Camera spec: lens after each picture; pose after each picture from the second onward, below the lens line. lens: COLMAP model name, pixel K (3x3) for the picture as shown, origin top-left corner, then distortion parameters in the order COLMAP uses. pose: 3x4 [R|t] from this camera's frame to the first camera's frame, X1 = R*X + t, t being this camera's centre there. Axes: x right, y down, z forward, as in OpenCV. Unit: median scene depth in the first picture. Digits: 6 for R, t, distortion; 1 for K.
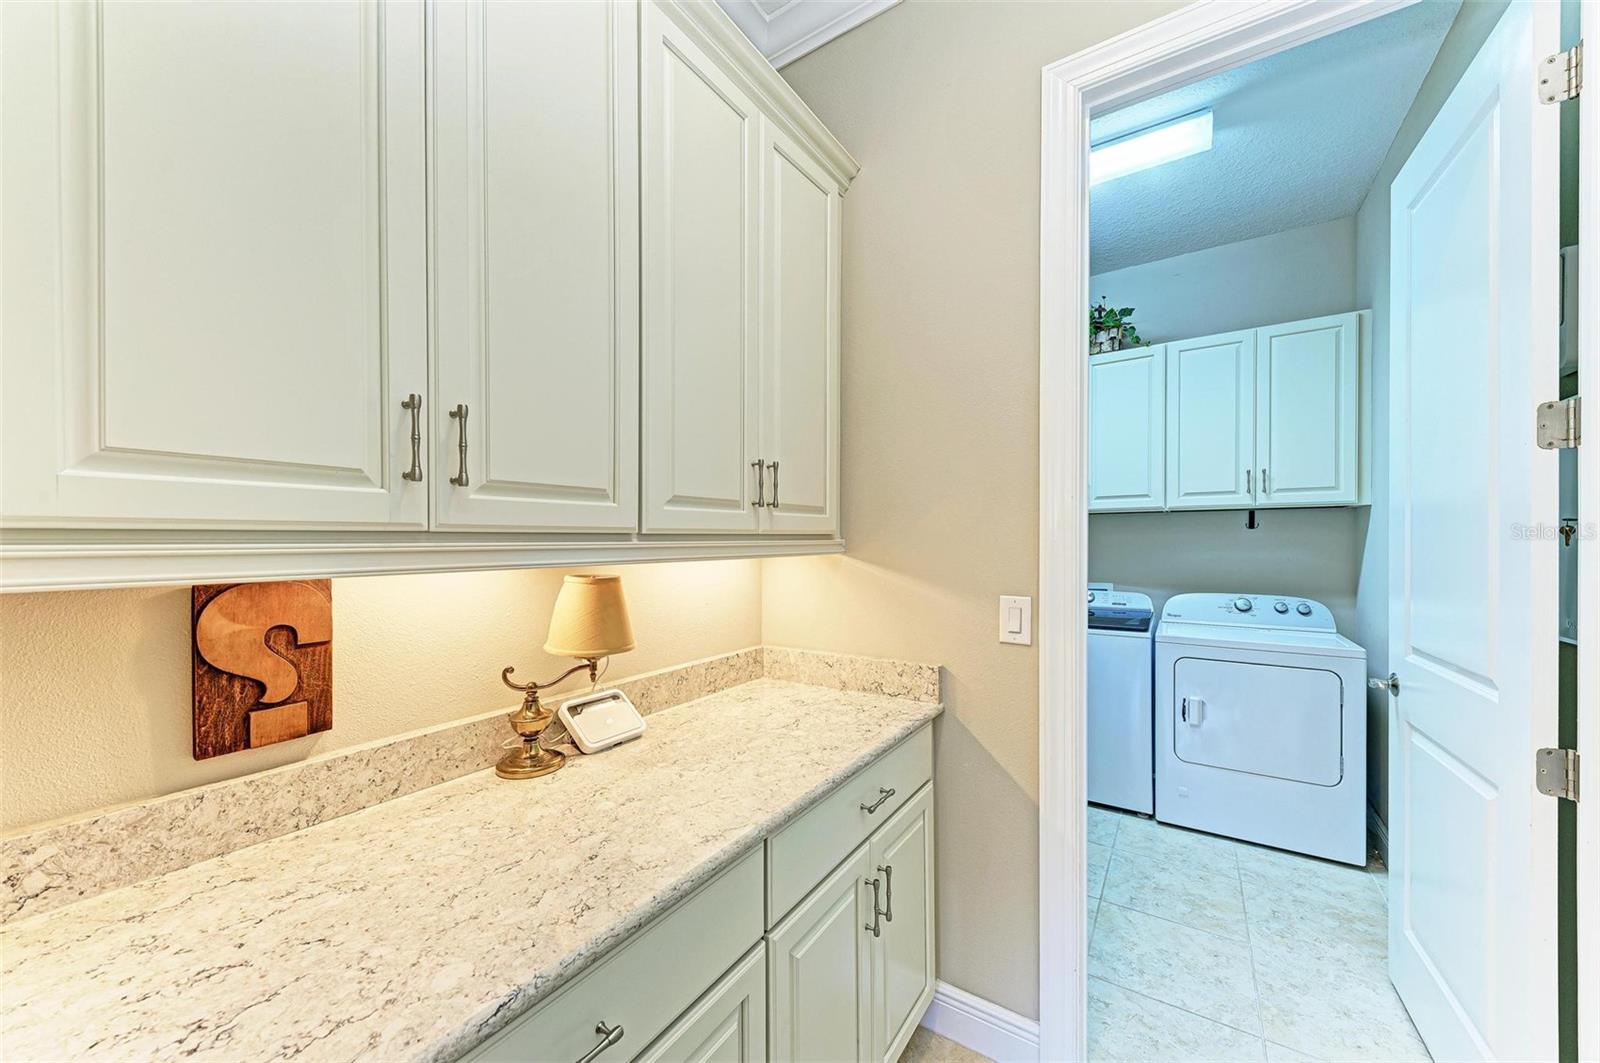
lens RADIAL K [[563.5, 0, 801.6], [0, 563.5, 539.5], [0, 0, 1]] dist [0.013763, 0.000005]
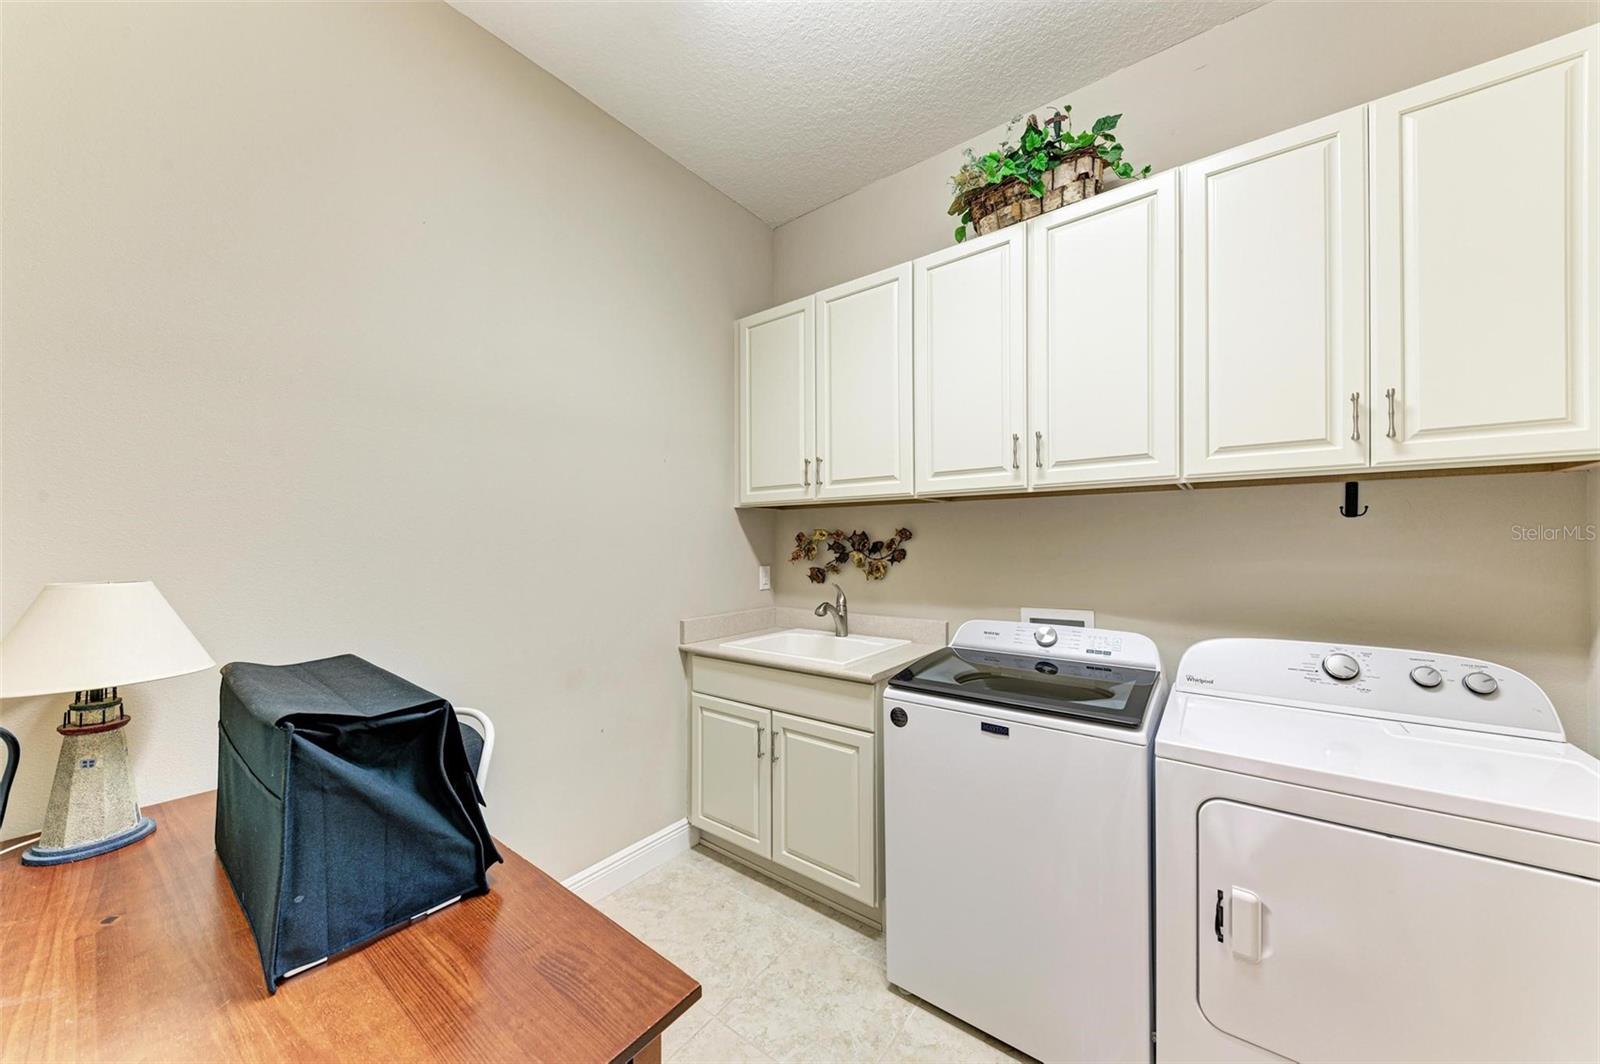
lens RADIAL K [[543.4, 0, 800.0], [0, 543.4, 532.0], [0, 0, 1]] dist [0.001154, -0.000096]
pose [[0.997939, 0.001416, -0.064158, 0.337883], [-0.002090, 0.999943, -0.010442, 0.002018], [0.064139, 0.010554, 0.997885, 0.499280]]
